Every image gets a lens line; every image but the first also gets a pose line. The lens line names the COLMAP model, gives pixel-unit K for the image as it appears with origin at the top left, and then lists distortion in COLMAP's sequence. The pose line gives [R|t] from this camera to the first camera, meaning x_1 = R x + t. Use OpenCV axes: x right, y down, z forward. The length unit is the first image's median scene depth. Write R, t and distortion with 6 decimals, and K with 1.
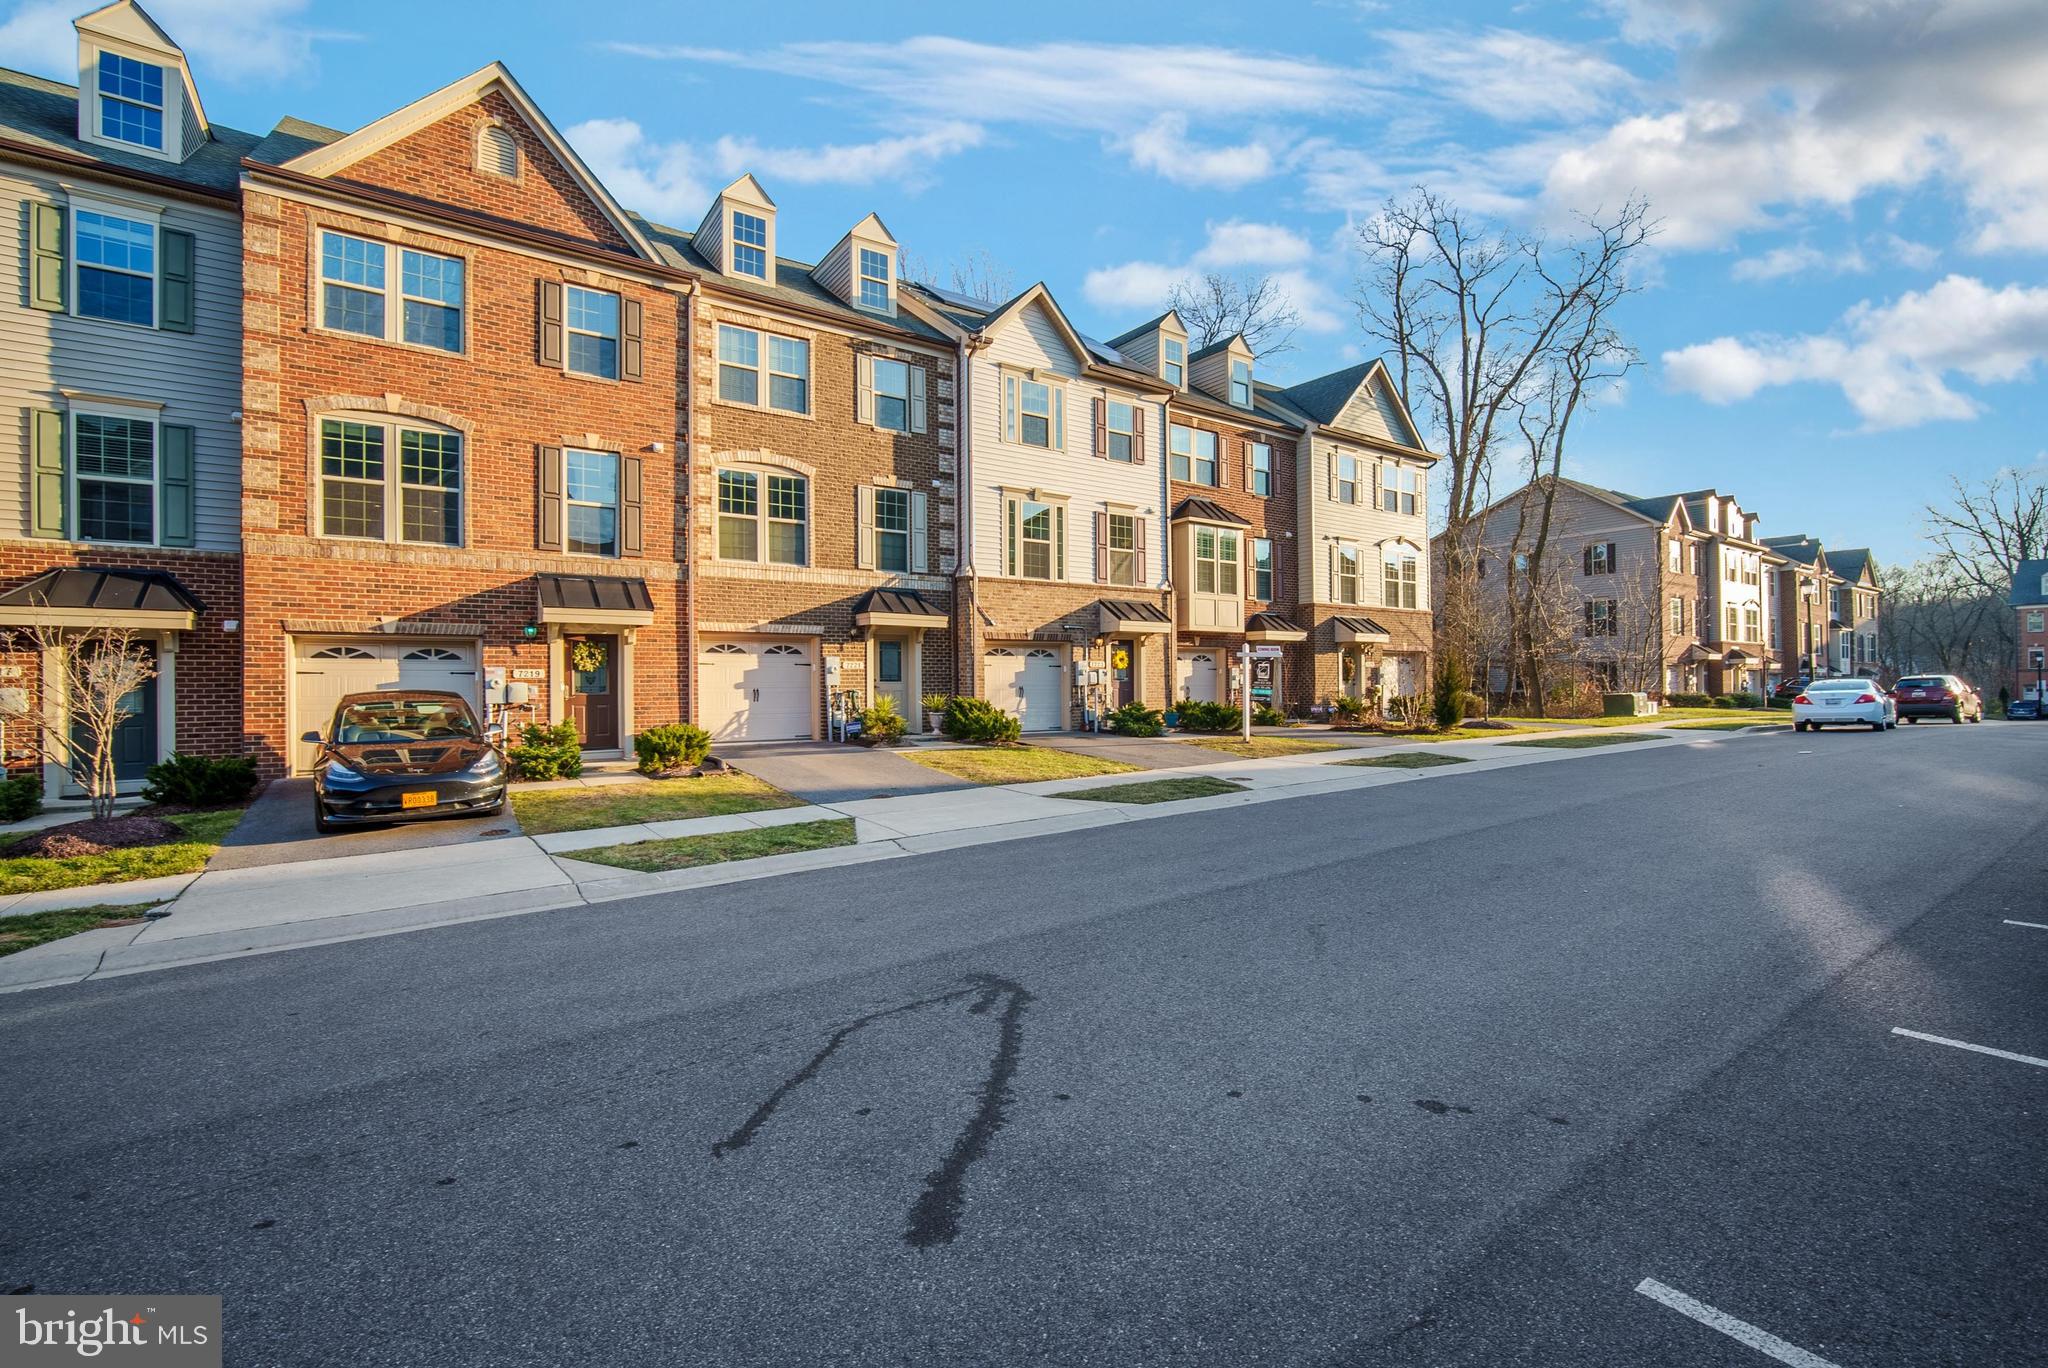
lens RADIAL K [[895.2, 0, 1012.0], [0, 895.2, 686.9], [0, 0, 1]] dist [-0.014201, 0.004418]
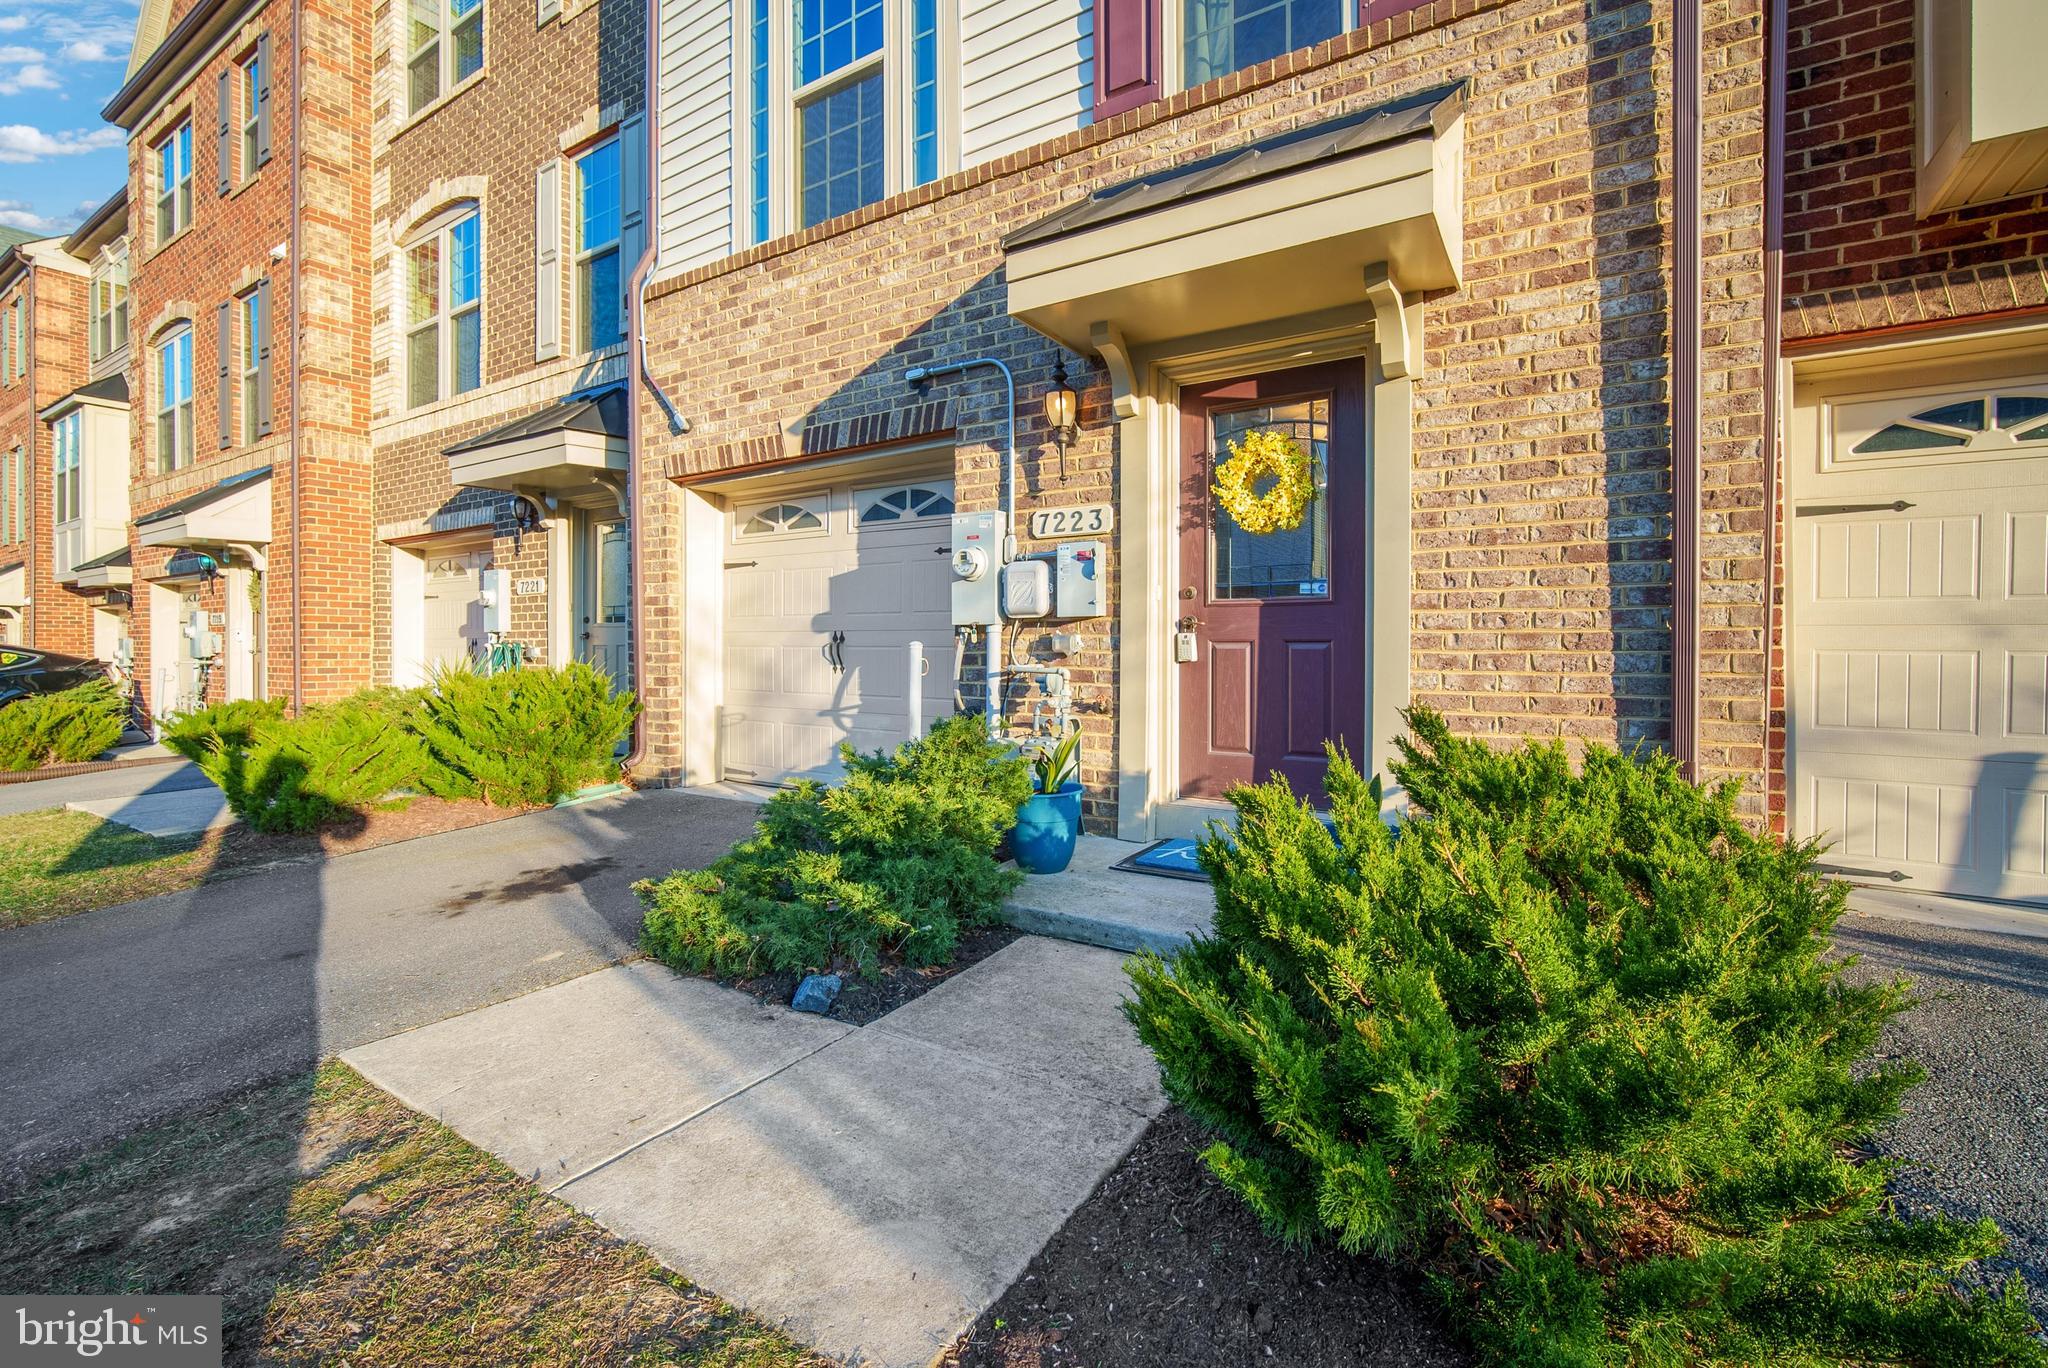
lens RADIAL K [[895.2, 0, 1030.7], [0, 895.2, 658.0], [0, 0, 1]] dist [-0.014201, 0.004418]
pose [[0.391761, 0.019721, -0.919856, 0.281426], [0.000092, 0.999769, 0.021473, 0.001567], [0.920067, -0.008497, 0.391669, 0.915378]]
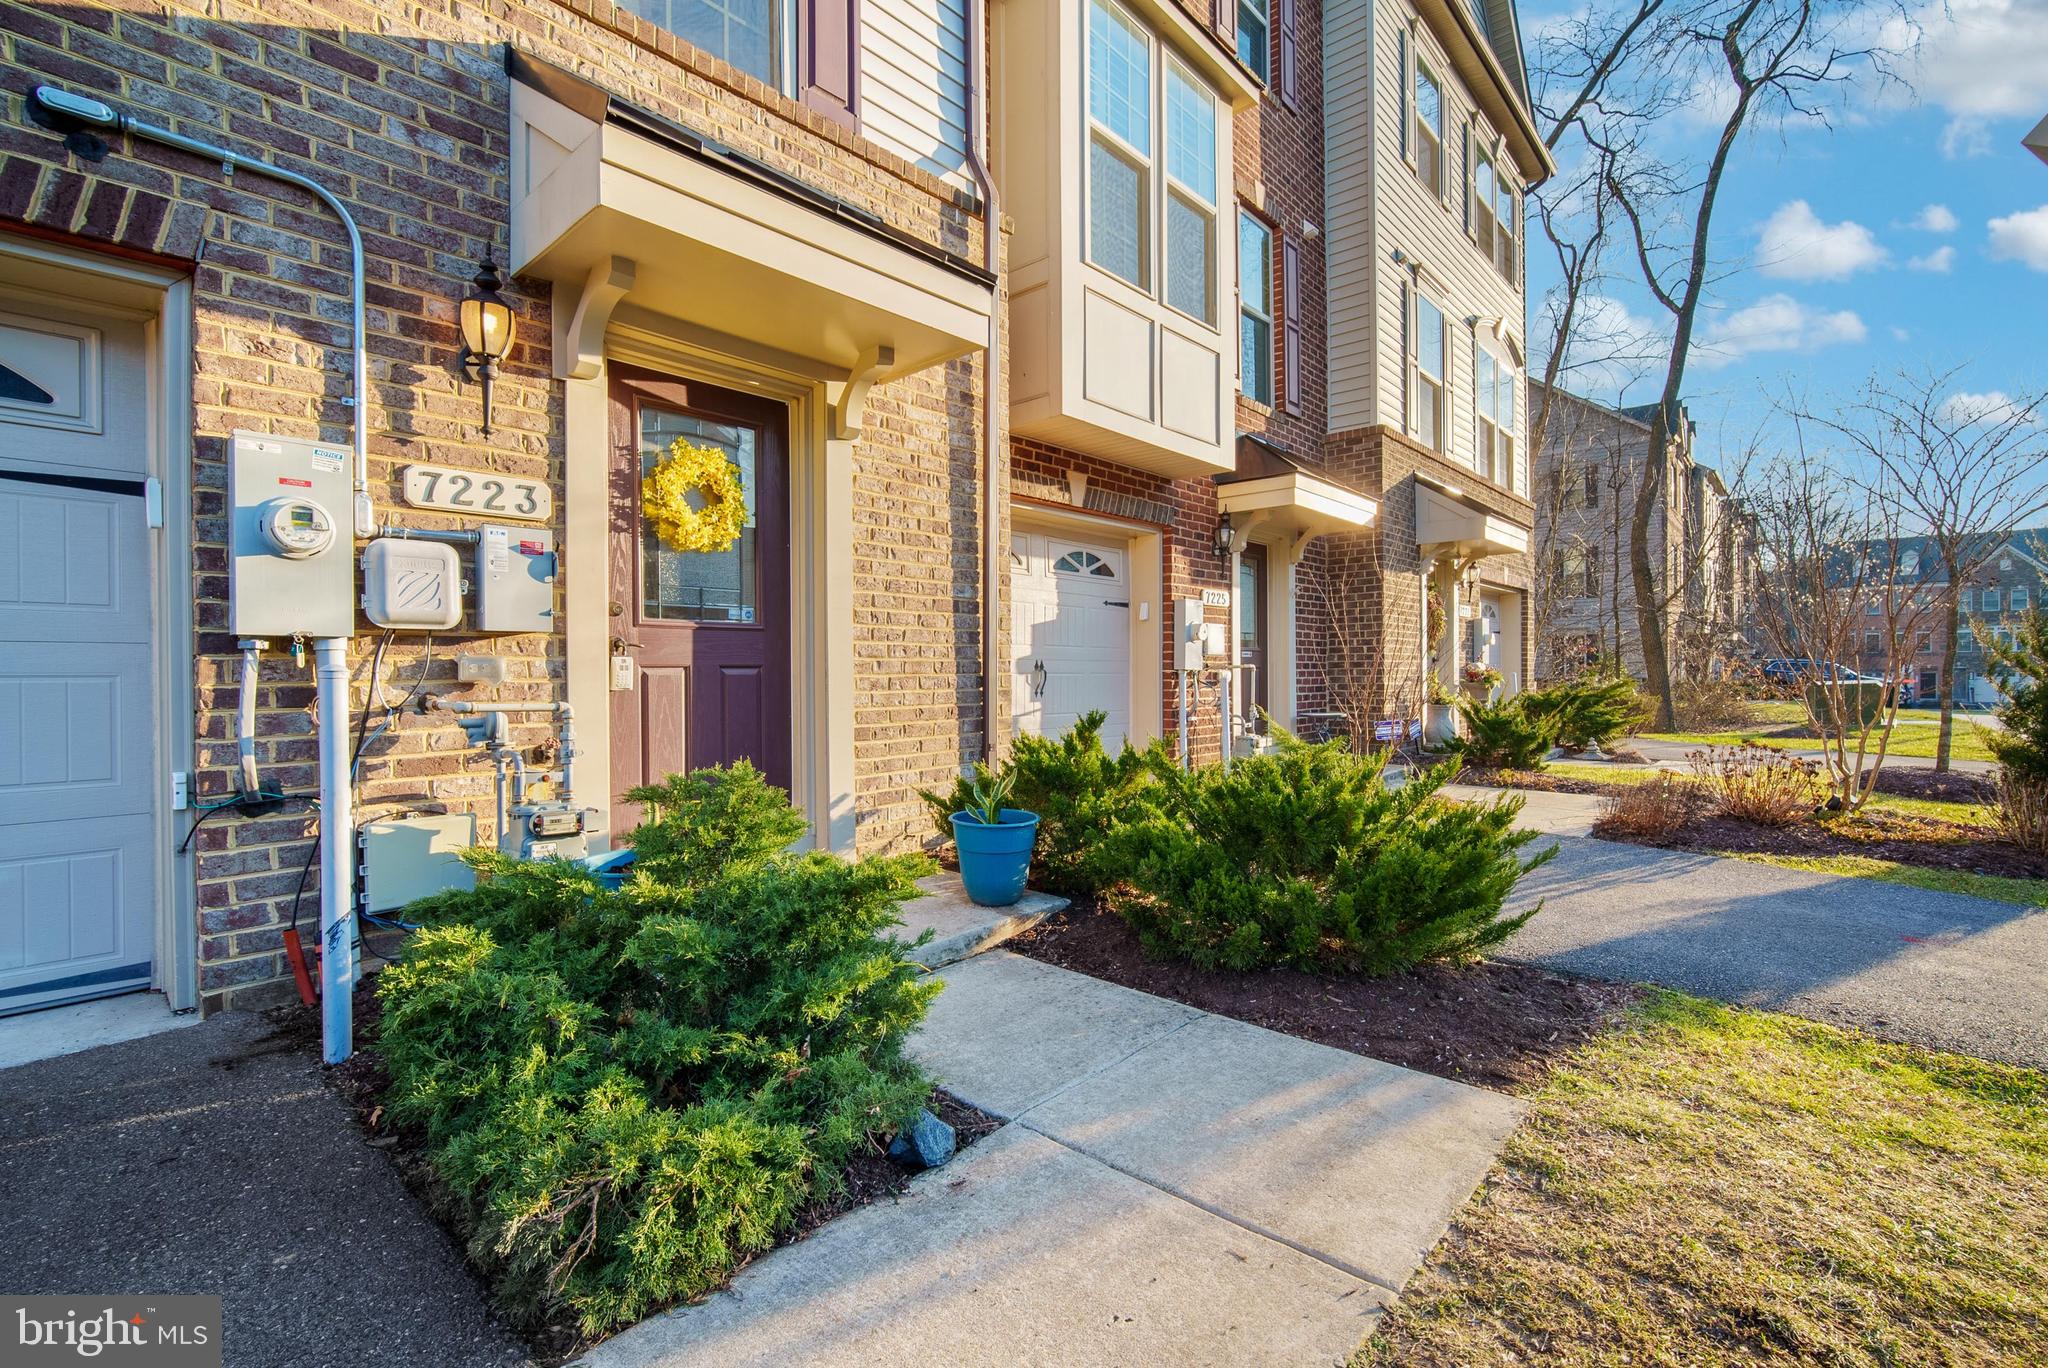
lens RADIAL K [[895.2, 0, 1020.9], [0, 895.2, 683.4], [0, 0, 1]] dist [-0.014201, 0.004418]
pose [[0.972849, -0.000692, 0.231439, 0.146702], [-0.003053, 0.999870, 0.015826, 0.002402], [-0.231419, -0.016103, 0.972721, 0.846190]]
